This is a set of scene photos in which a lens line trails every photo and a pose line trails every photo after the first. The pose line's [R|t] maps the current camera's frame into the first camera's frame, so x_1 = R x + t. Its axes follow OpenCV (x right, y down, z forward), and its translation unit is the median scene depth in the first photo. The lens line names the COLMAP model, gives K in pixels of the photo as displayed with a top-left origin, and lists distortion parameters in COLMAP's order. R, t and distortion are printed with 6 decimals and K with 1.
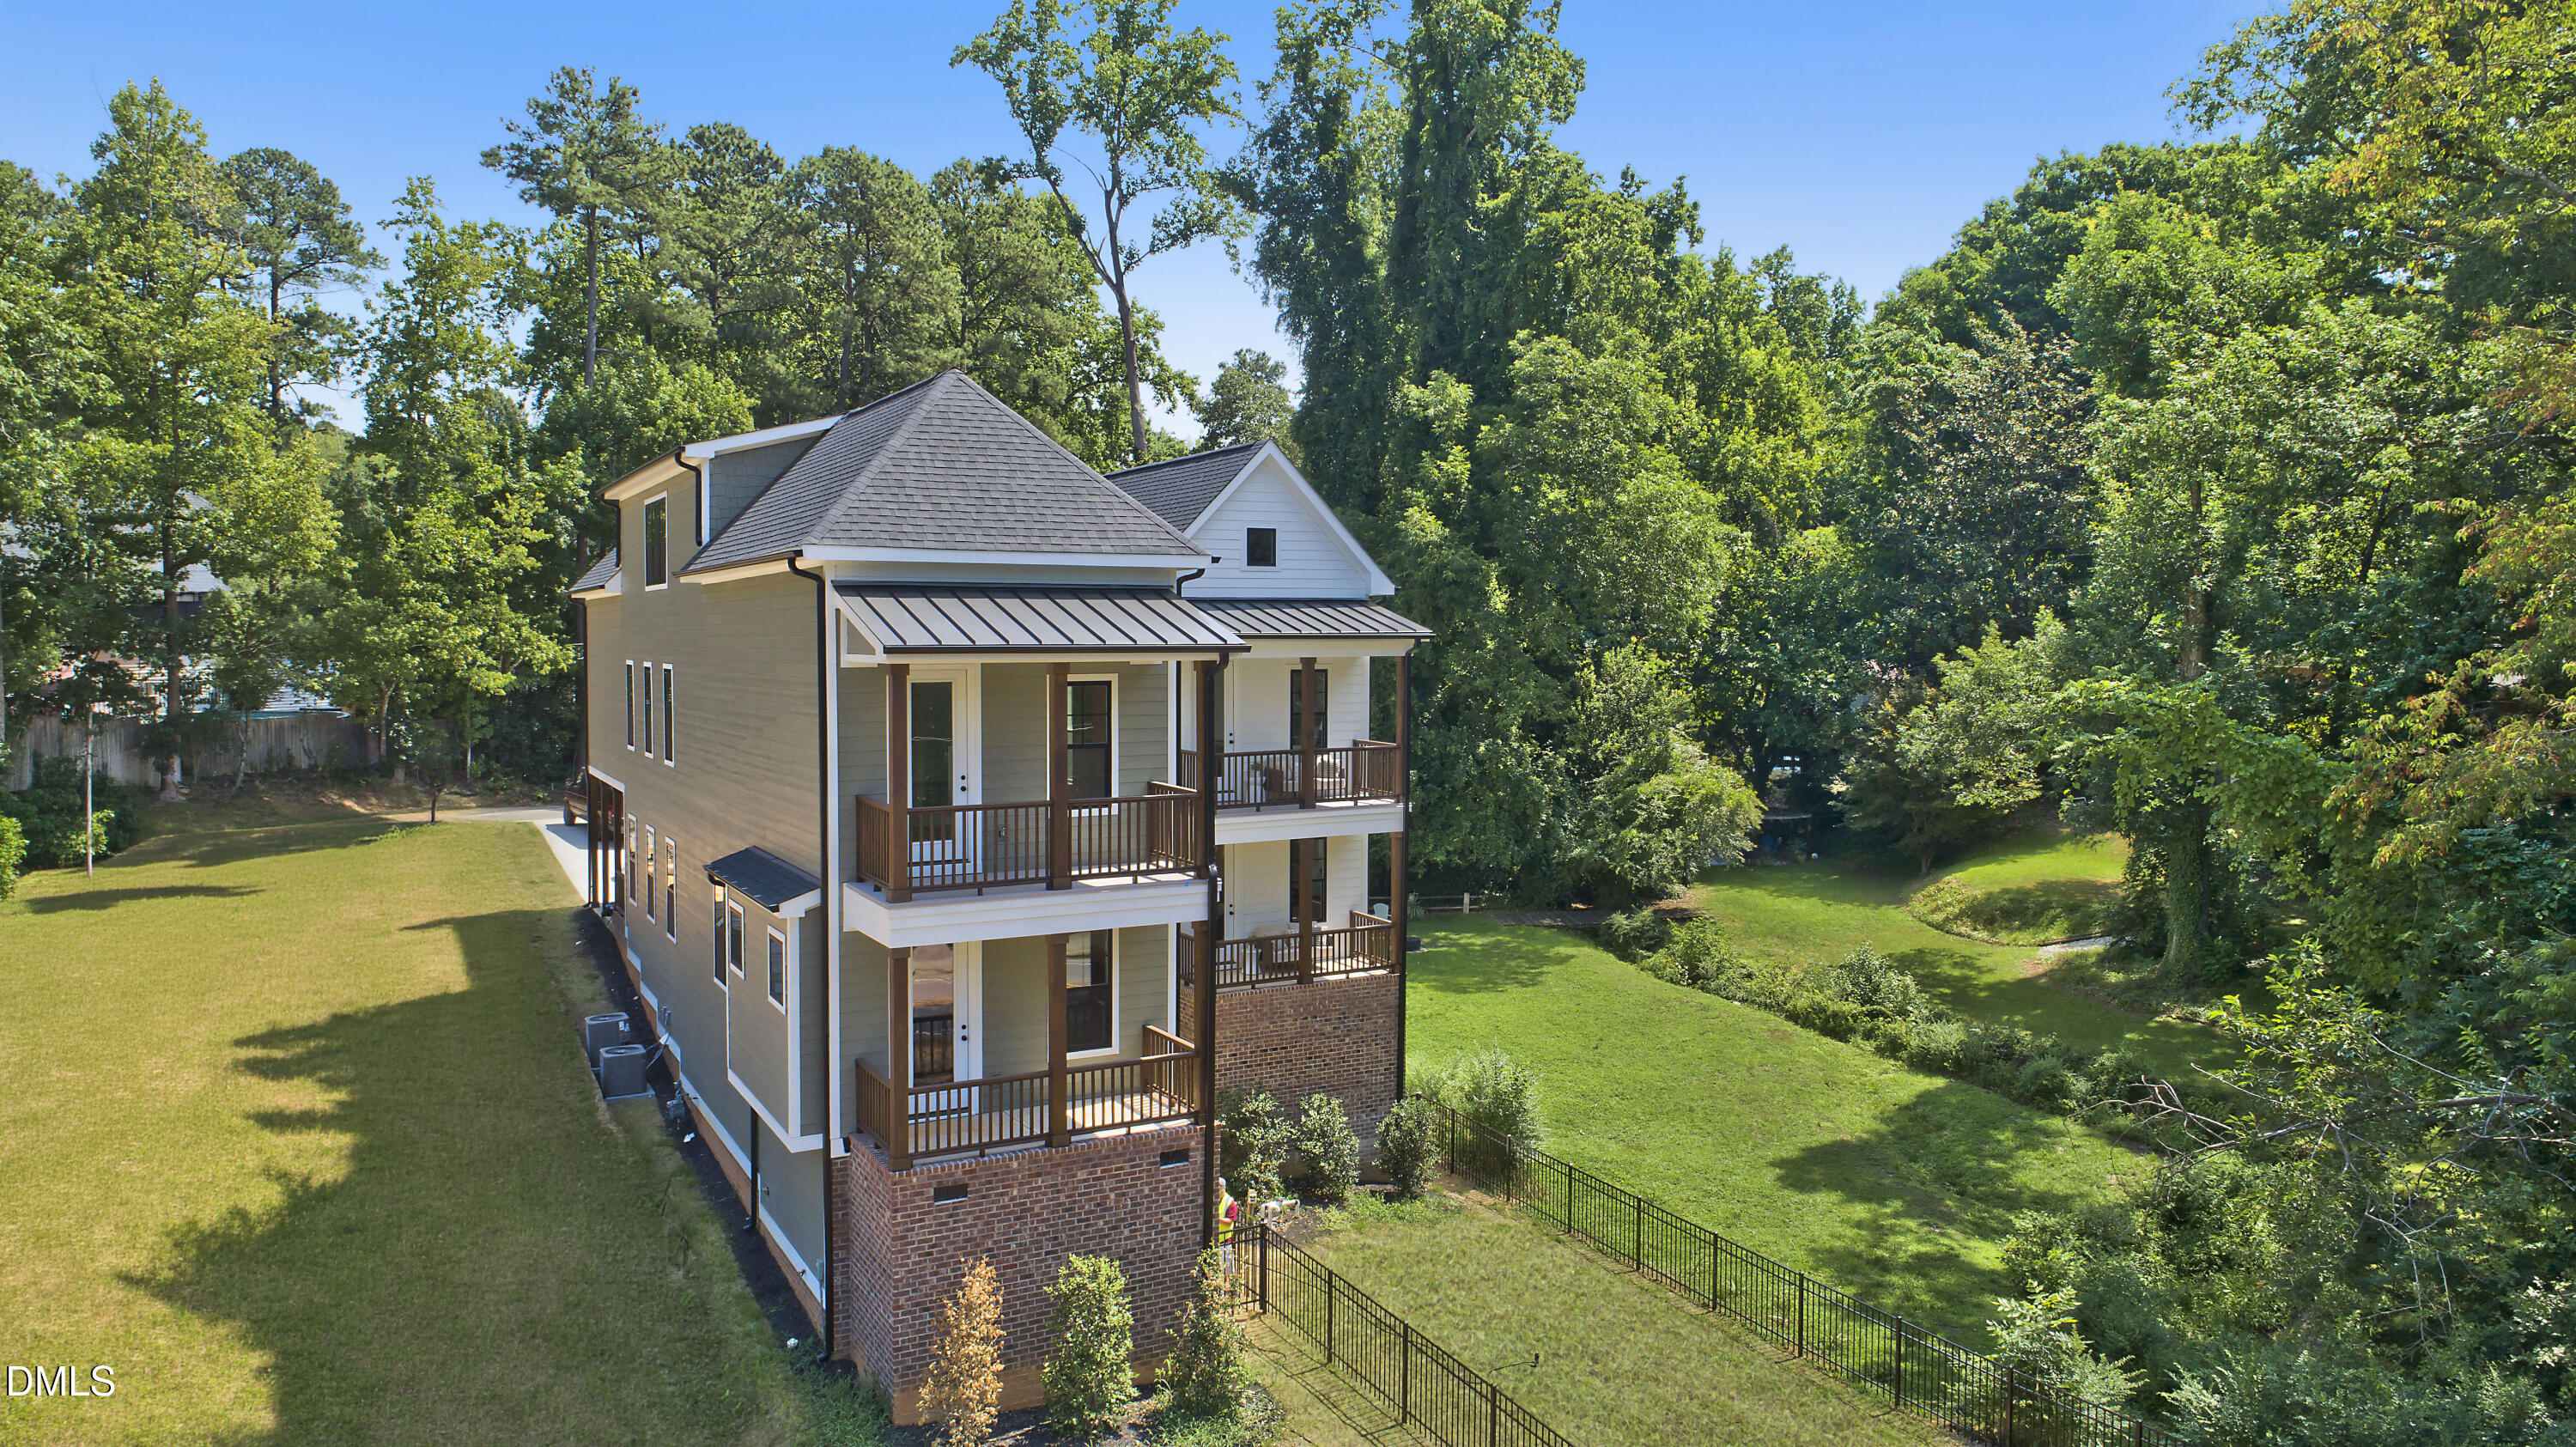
lens RADIAL K [[1745.8, 0, 1308.7], [0, 1745.8, 694.3], [0, 0, 1]] dist [-0.008378, 0.000215]
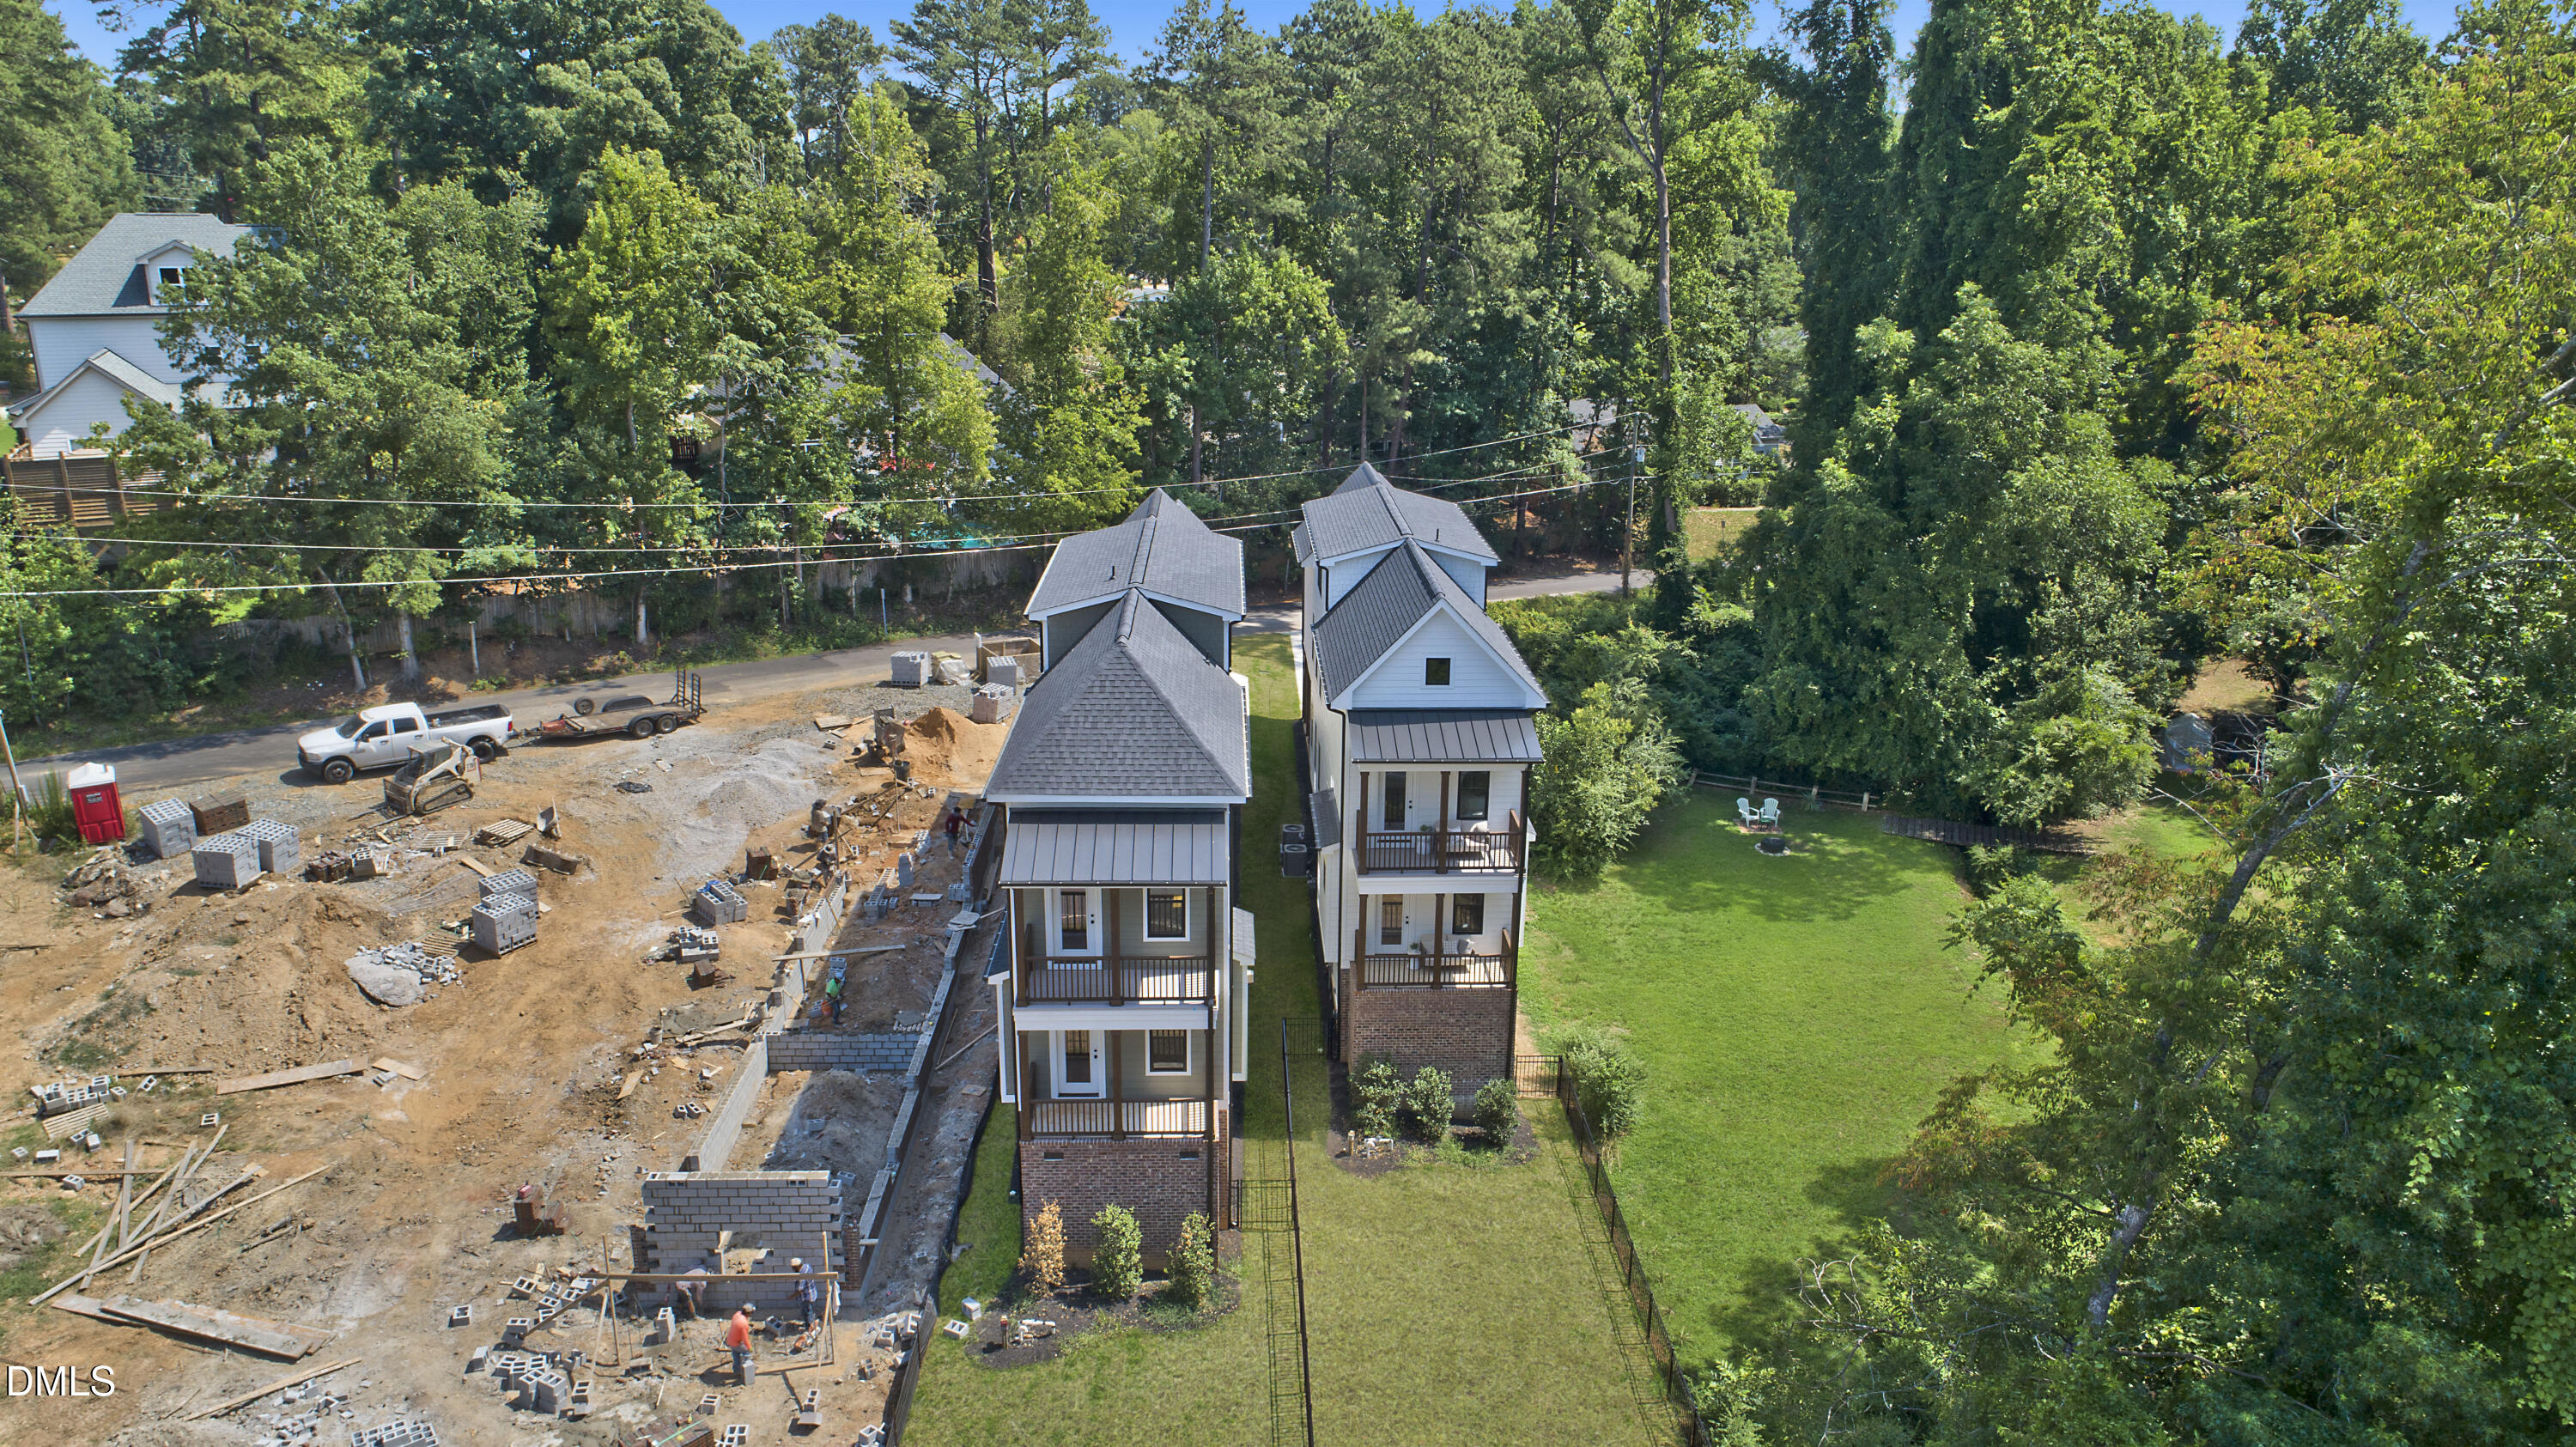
lens RADIAL K [[1726.5, 0, 1278.1], [0, 1726.5, 730.1], [0, 0, 1]] dist [0.001744, 0.001471]
pose [[0.895012, 0.131720, -0.426150, 0.243812], [-0.027731, 0.969986, 0.241576, -0.200570], [0.445180, -0.204396, 0.871801, -0.127134]]
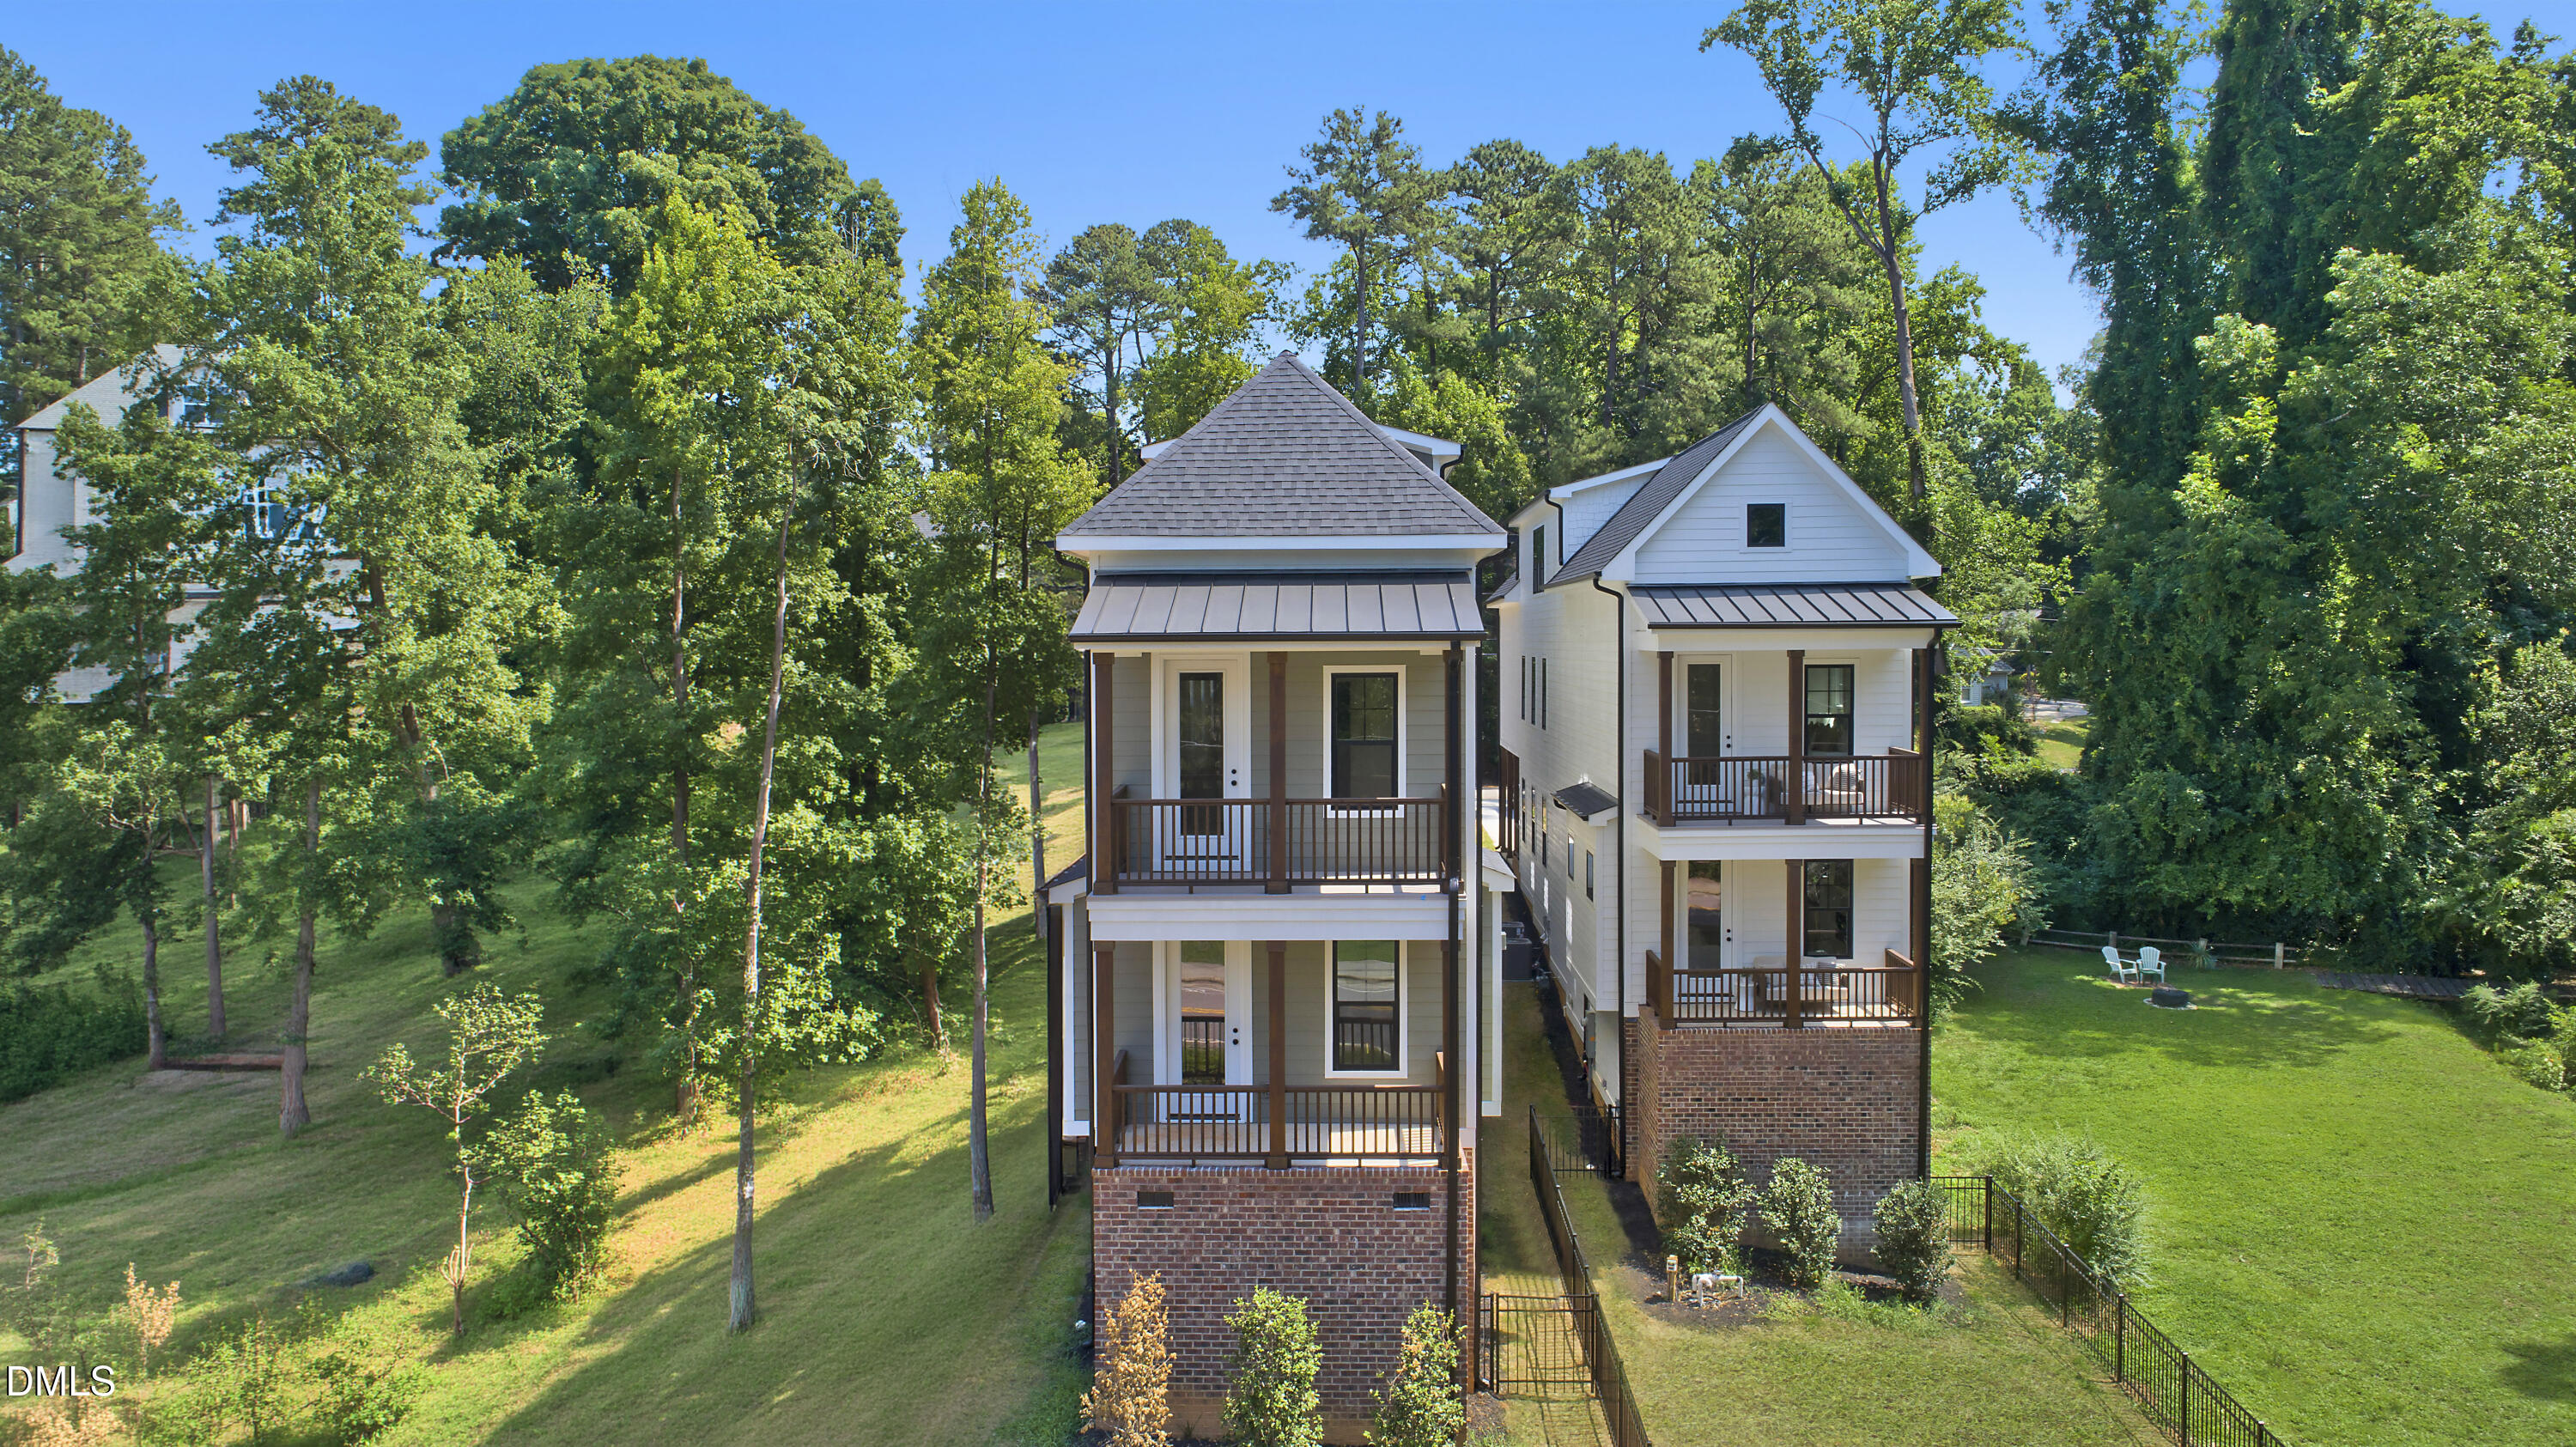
lens RADIAL K [[1739.6, 0, 1291.3], [0, 1739.6, 663.3], [0, 0, 1]] dist [-0.001034, 0.007587]
pose [[0.860268, 0.003049, -0.509832, 0.120242], [-0.012196, 0.999819, -0.014599, 0.000562], [0.509695, 0.018777, 0.860150, 0.069502]]
